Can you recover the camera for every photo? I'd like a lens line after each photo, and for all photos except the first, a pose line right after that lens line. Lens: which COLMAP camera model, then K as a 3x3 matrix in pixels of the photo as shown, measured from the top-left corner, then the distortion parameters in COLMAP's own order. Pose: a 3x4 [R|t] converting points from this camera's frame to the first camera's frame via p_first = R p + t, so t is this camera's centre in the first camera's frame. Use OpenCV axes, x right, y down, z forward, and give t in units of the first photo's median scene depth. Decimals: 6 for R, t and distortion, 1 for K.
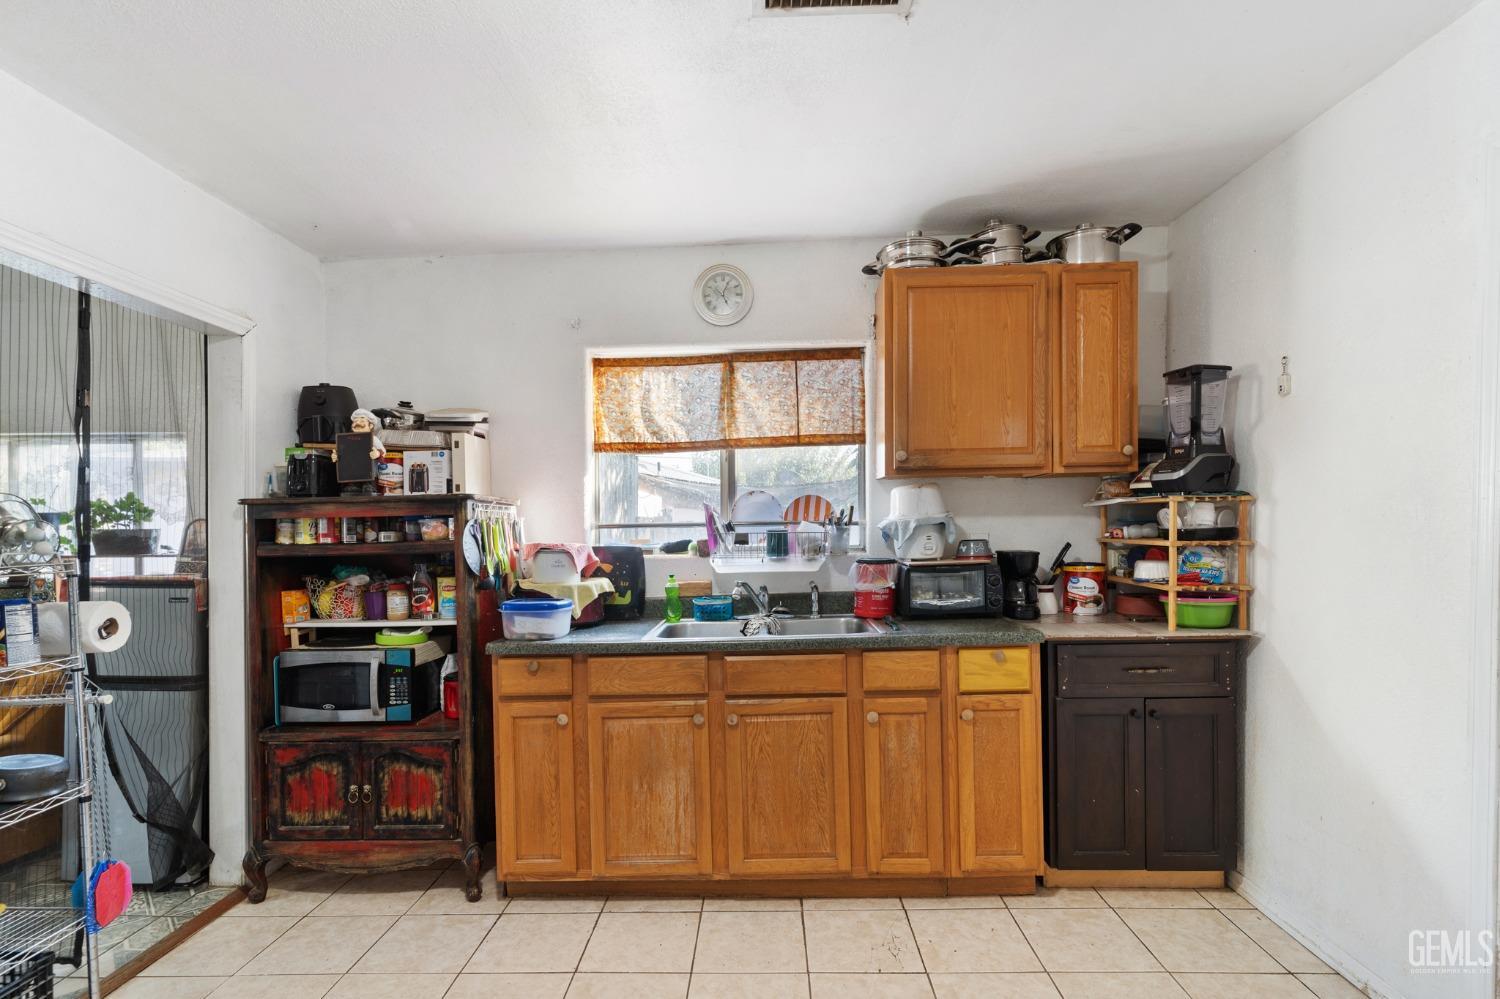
lens RADIAL K [[720.5, 0, 737.0], [0, 720.5, 548.1], [0, 0, 1]] dist [-0.000517, 0.001278]
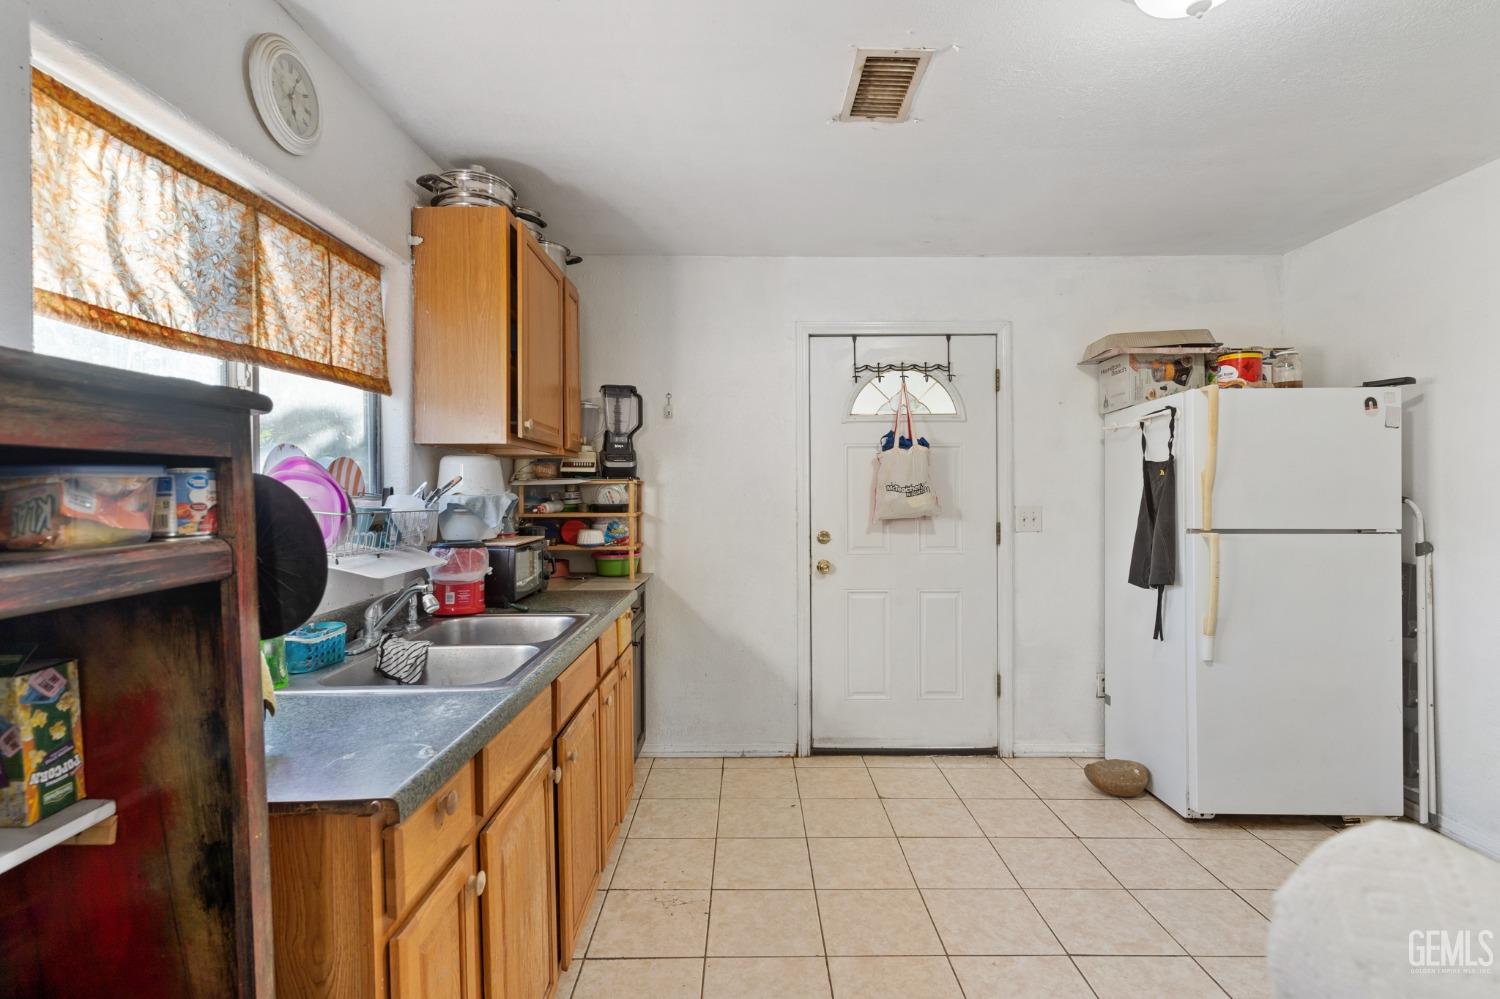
lens RADIAL K [[720.5, 0, 753.3], [0, 720.5, 513.5], [0, 0, 1]] dist [-0.000517, 0.001278]
pose [[-0.047823, -0.013117, 0.998770, -0.683006], [0.041379, 0.999029, 0.015101, -0.017334], [-0.997998, 0.042050, -0.047234, 0.751106]]
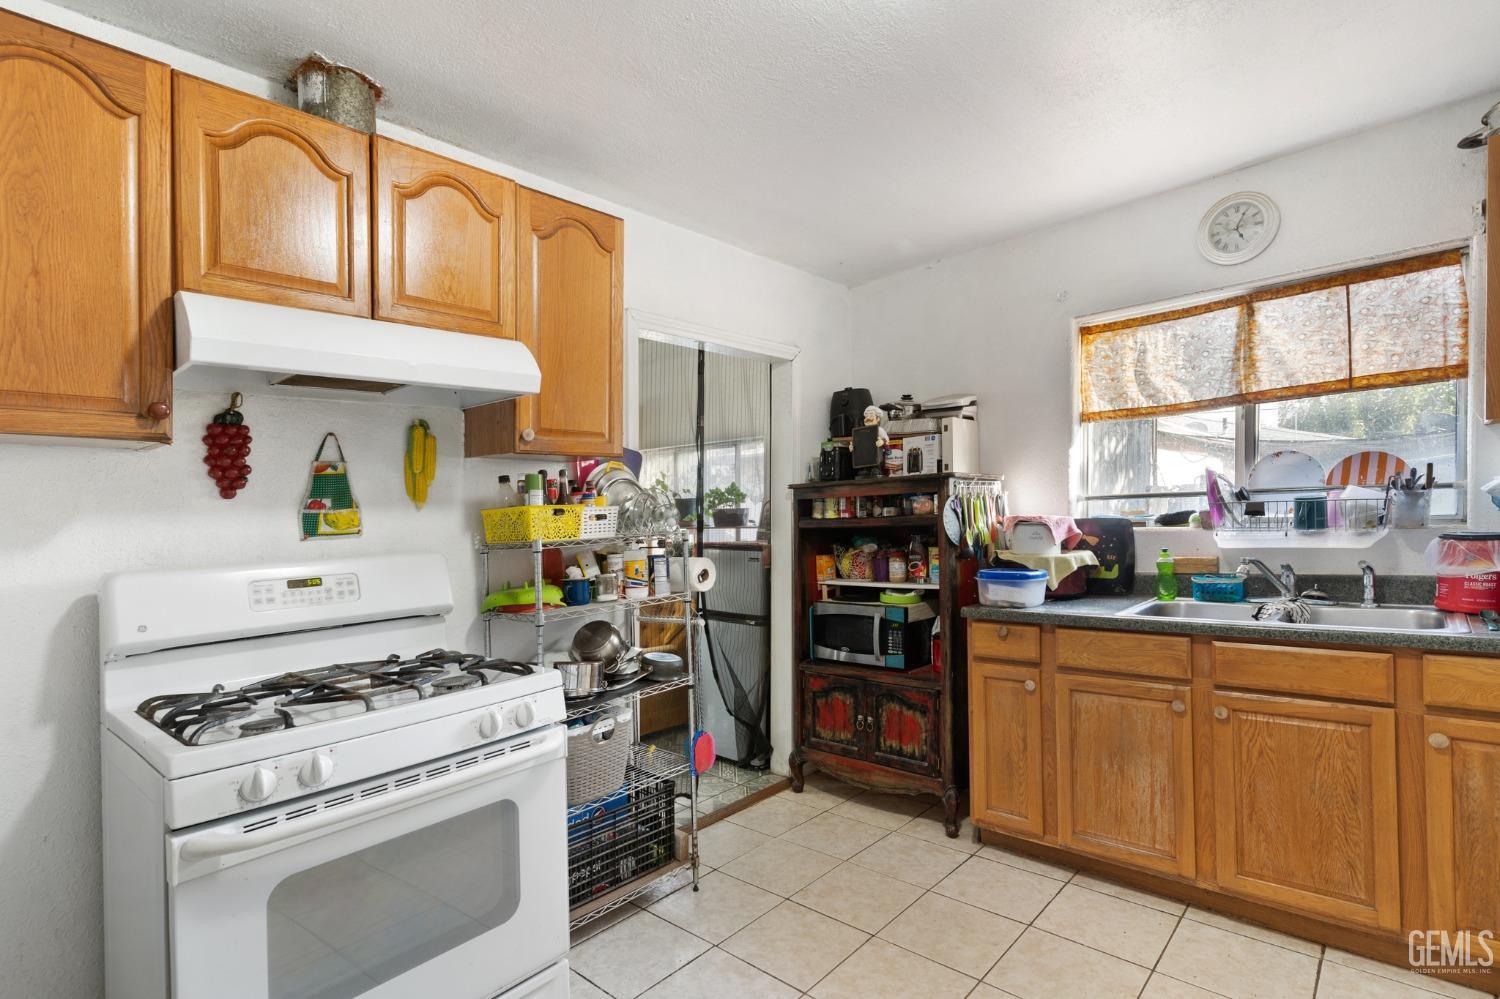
lens RADIAL K [[720.5, 0, 748.1], [0, 720.5, 508.9], [0, 0, 1]] dist [-0.000517, 0.001278]
pose [[0.756385, -0.015694, -0.653939, 0.114720], [0.005376, 0.999828, -0.017777, -0.000643], [0.654105, 0.009931, 0.756339, -0.047900]]
